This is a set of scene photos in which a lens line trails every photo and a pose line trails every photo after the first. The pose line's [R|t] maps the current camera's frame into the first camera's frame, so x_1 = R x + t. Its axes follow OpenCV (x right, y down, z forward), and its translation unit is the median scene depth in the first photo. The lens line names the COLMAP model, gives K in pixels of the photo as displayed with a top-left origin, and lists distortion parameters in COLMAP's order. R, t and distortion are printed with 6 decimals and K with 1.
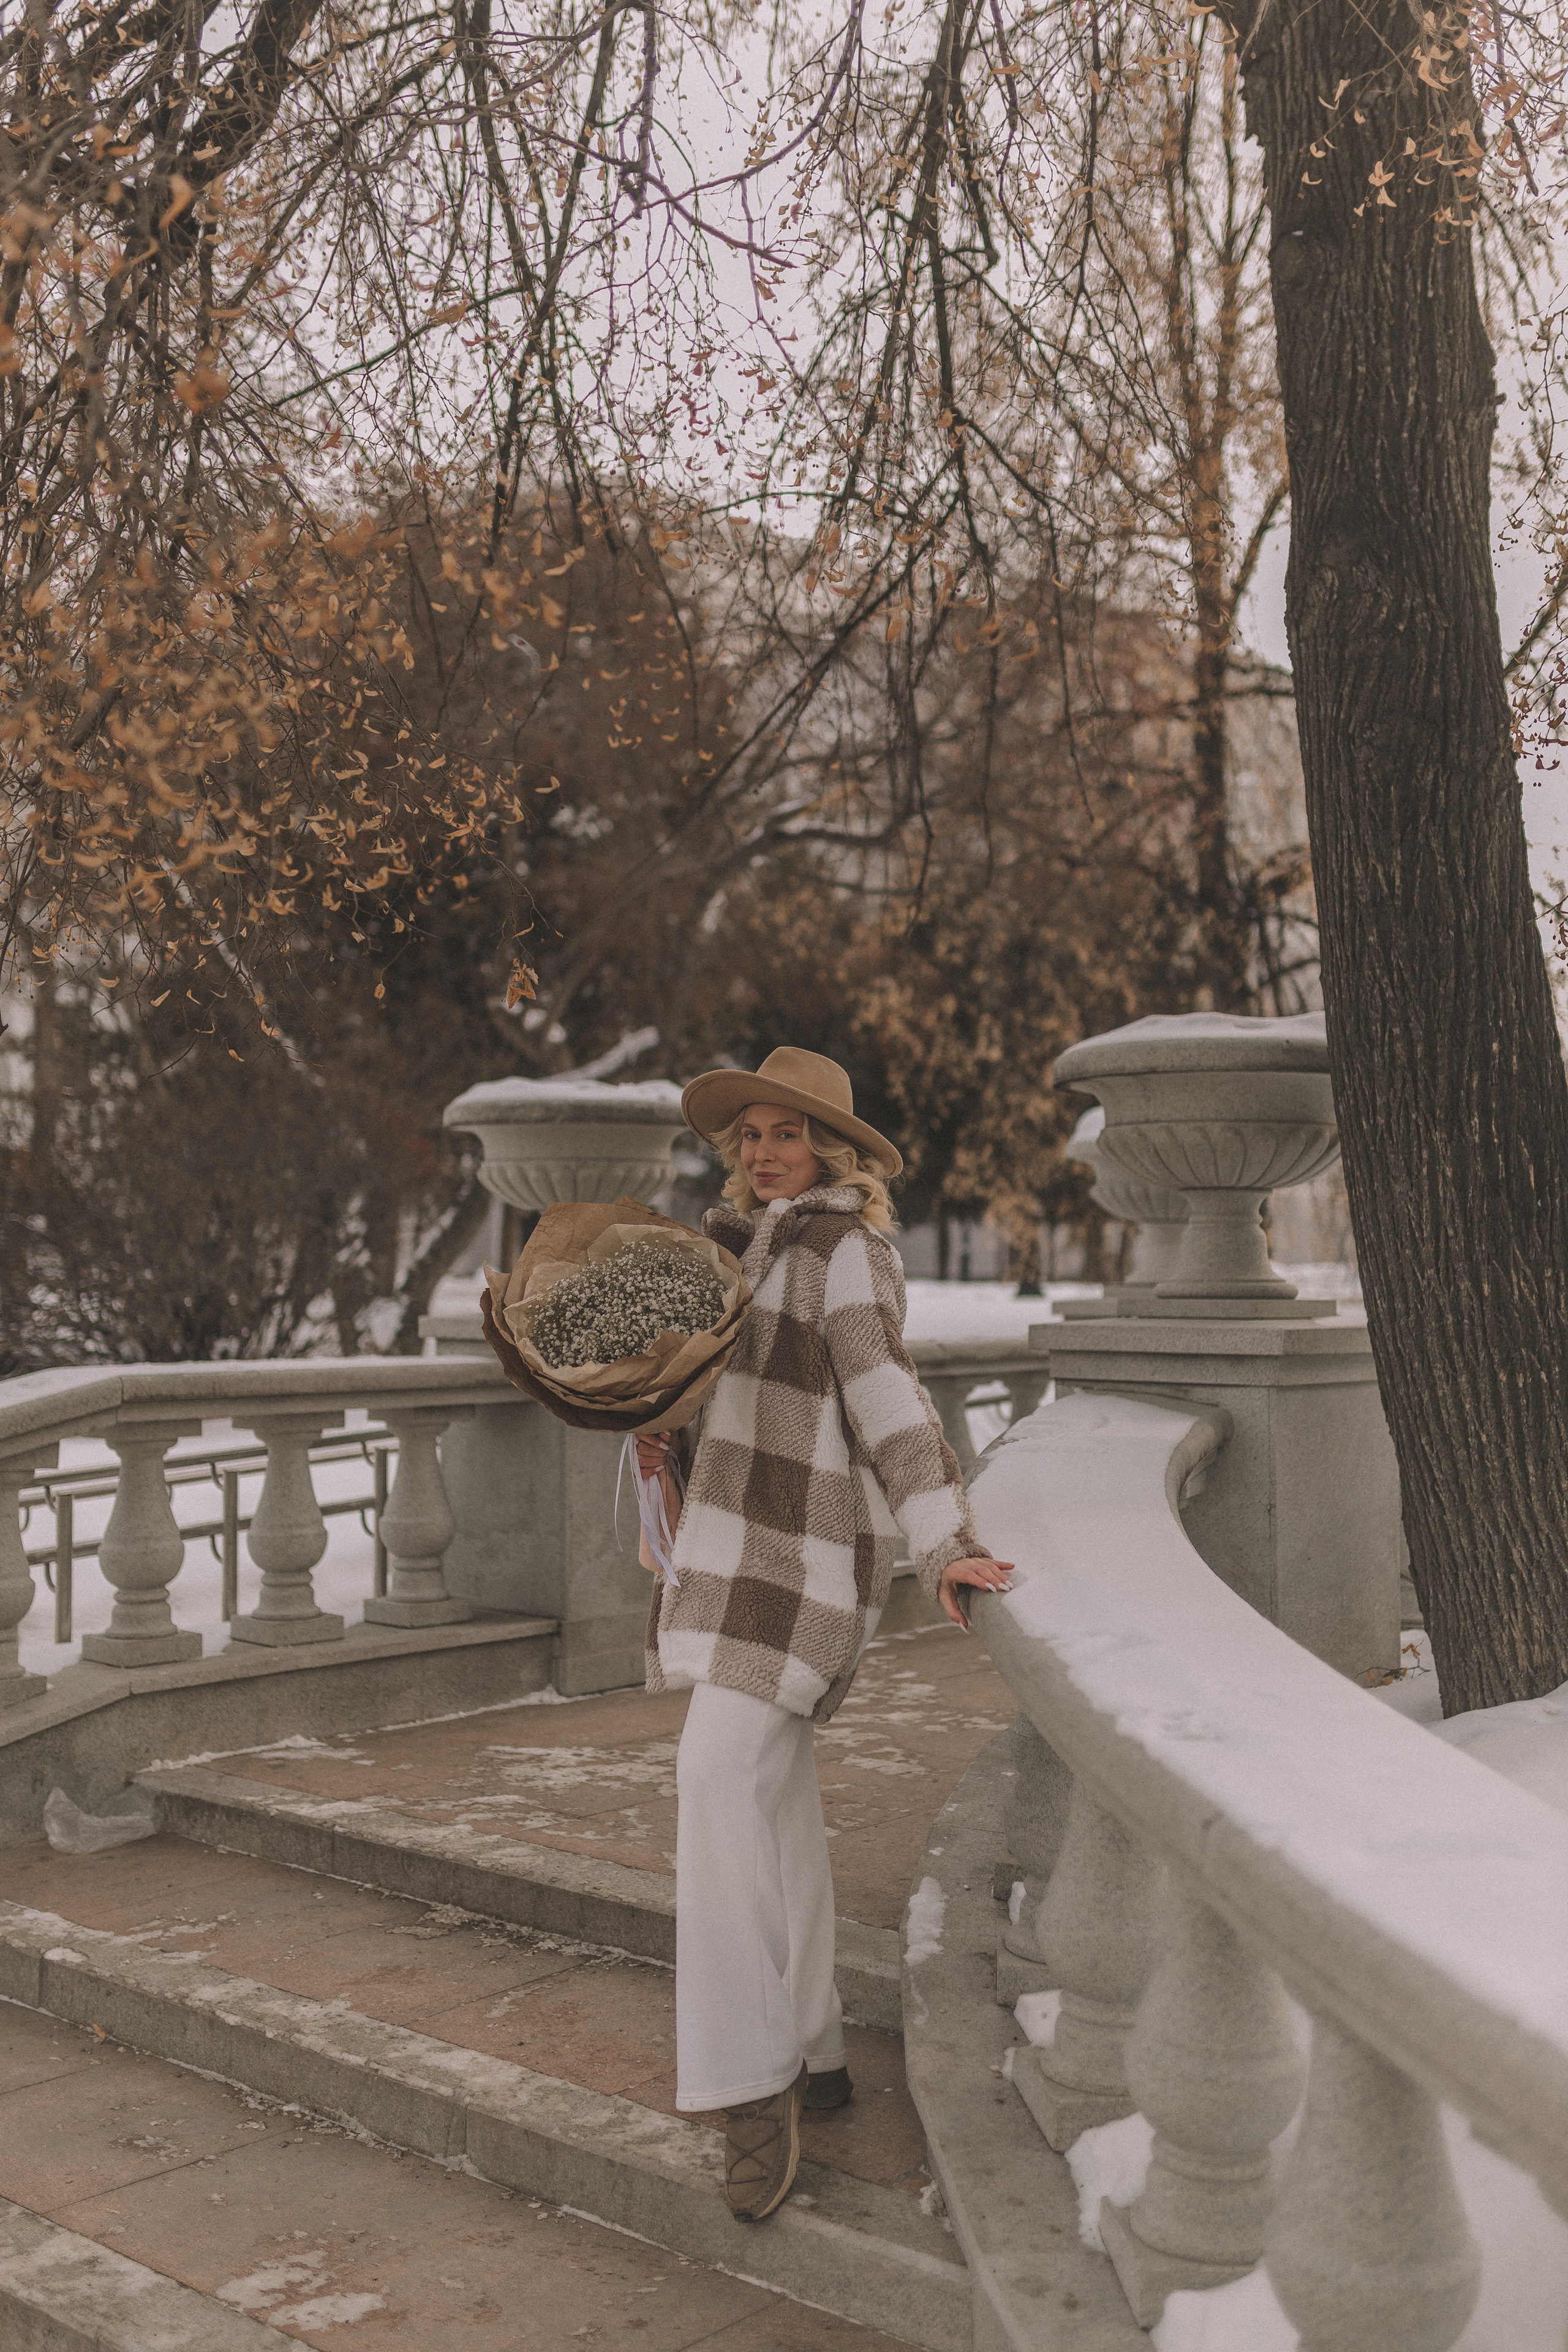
lens RADIAL K [[2323.5, 0, 784.0], [0, 2323.5, 1176.0], [0, 0, 1]] dist [0.002595, 0.015815]
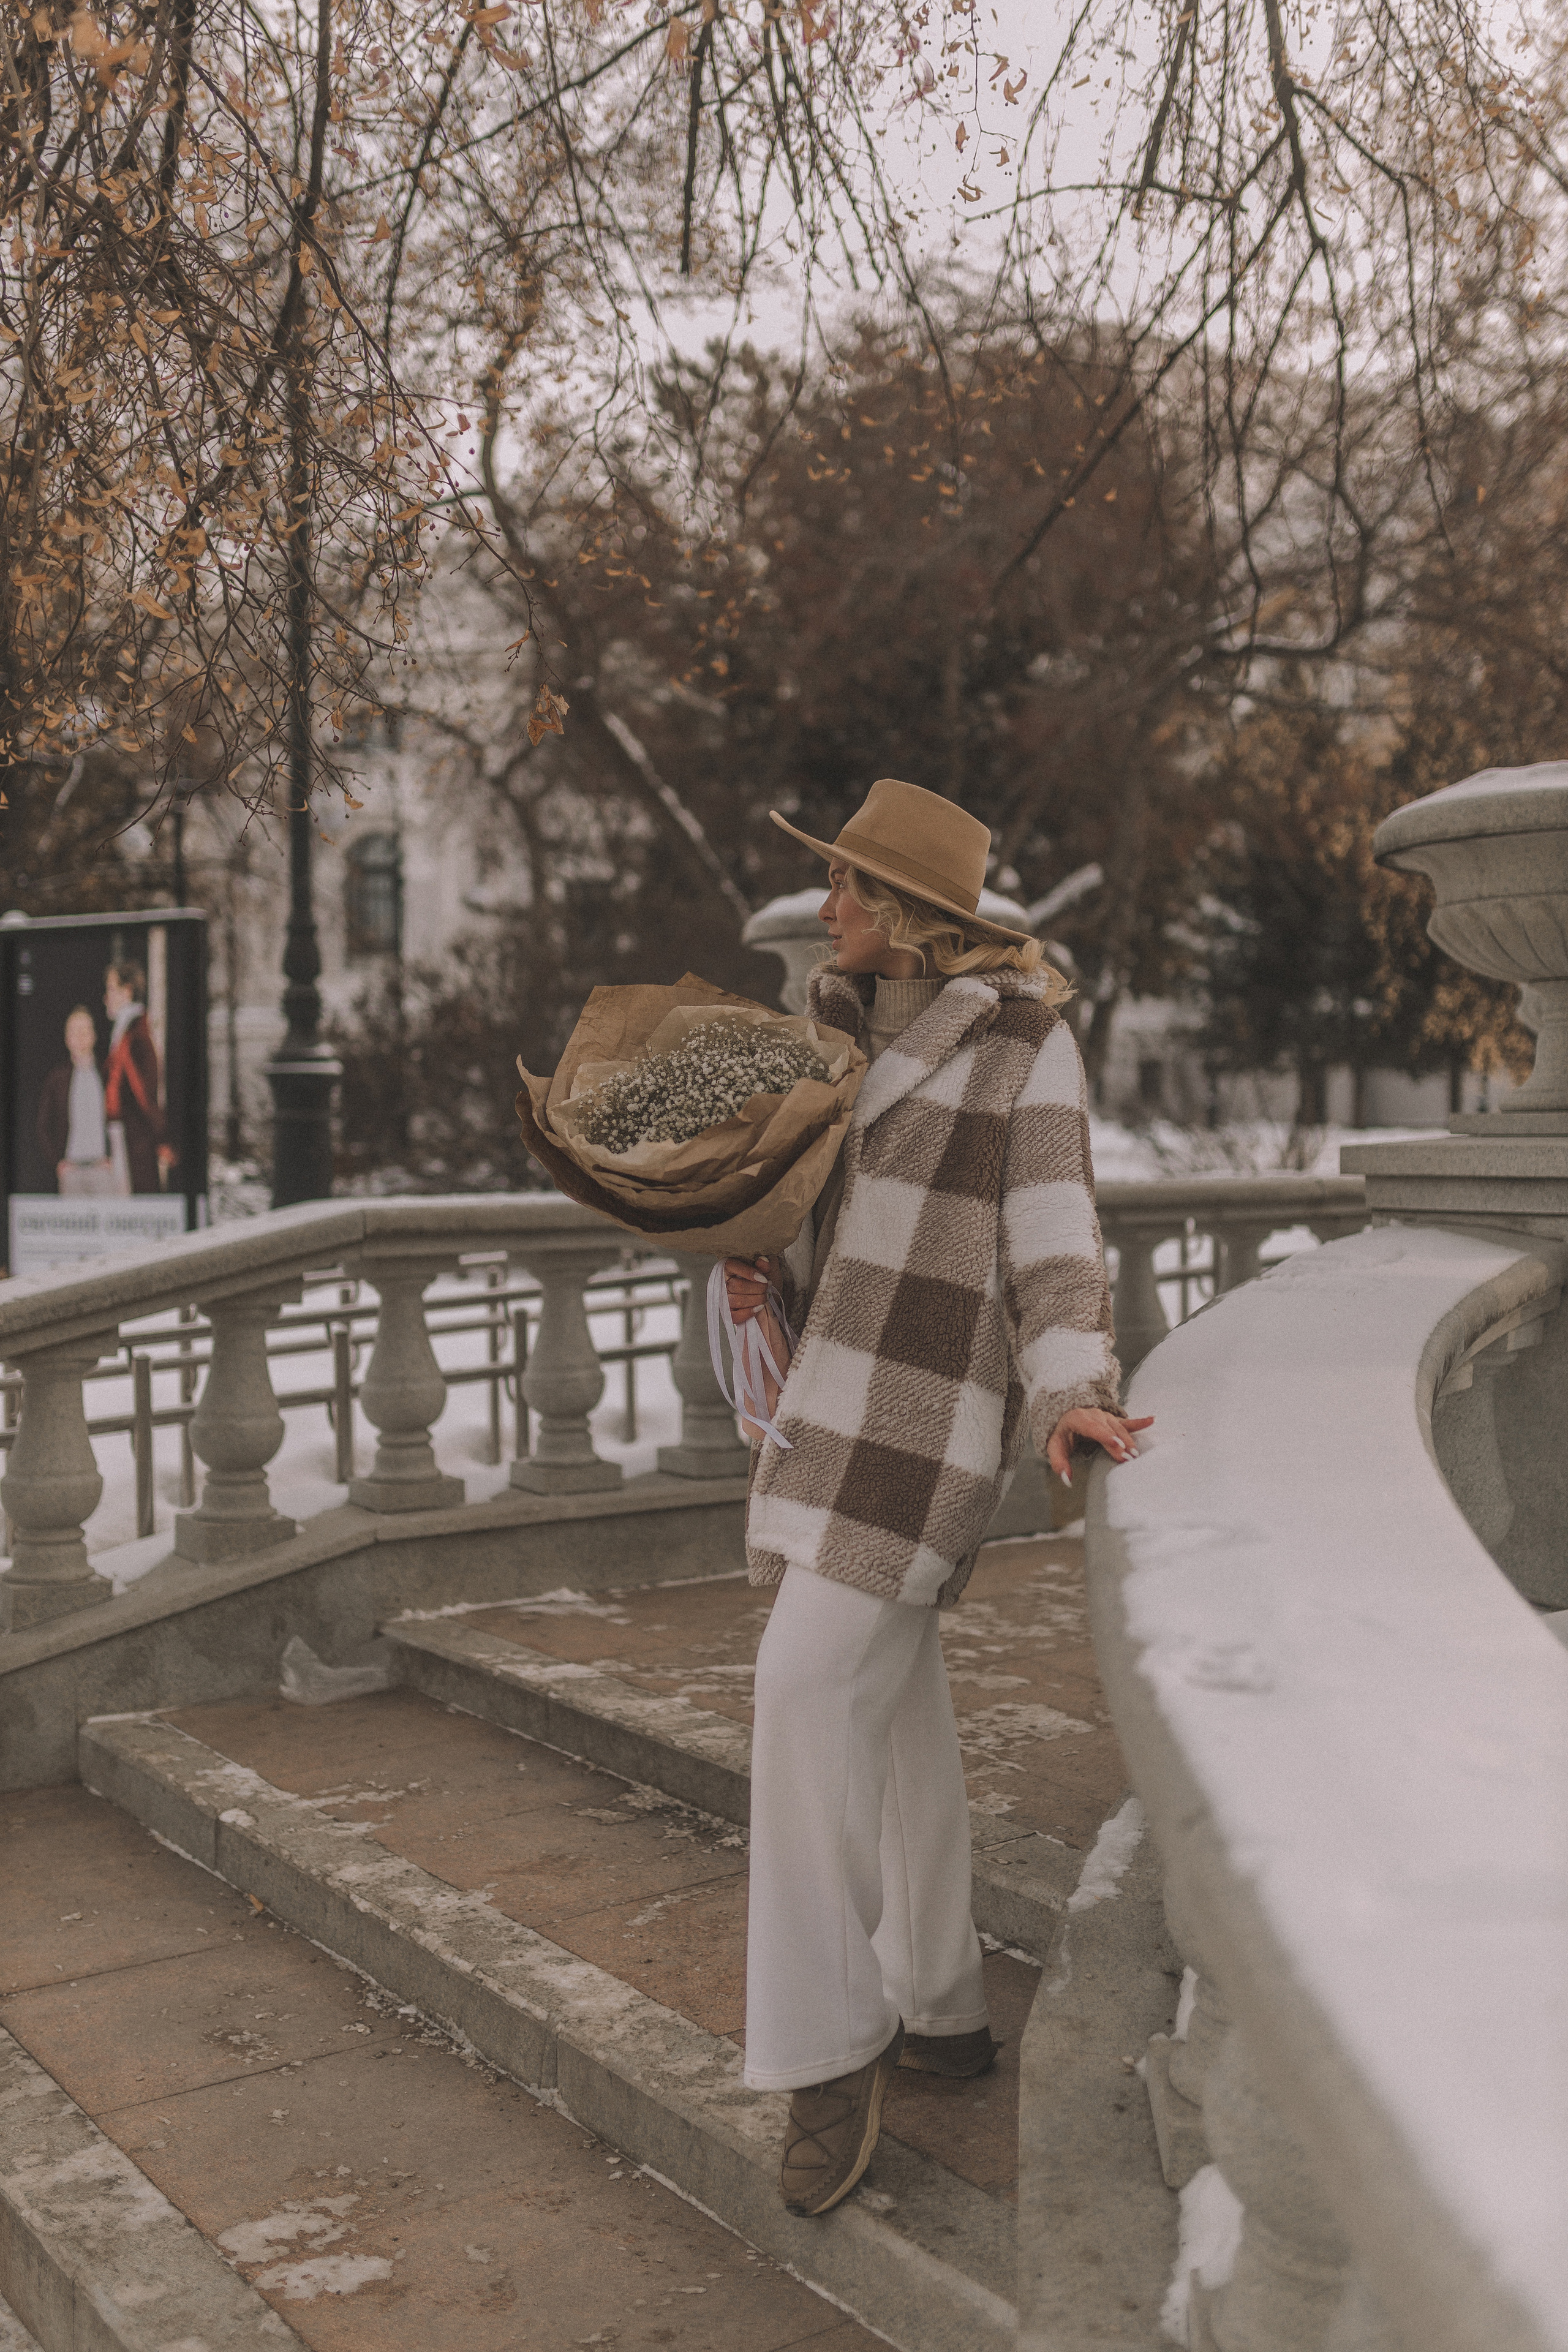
lens RADIAL K [[2234.5, 0, 784.0], [0, 2234.5, 1176.0], [0, 0, 1]] dist [0.002109, 0.014210]
pose [[0.971894, -0.005169, -0.235361, 0.136351], [0.019454, 0.998103, 0.058412, 0.031905], [0.234613, -0.061349, 0.970151, 0.219532]]
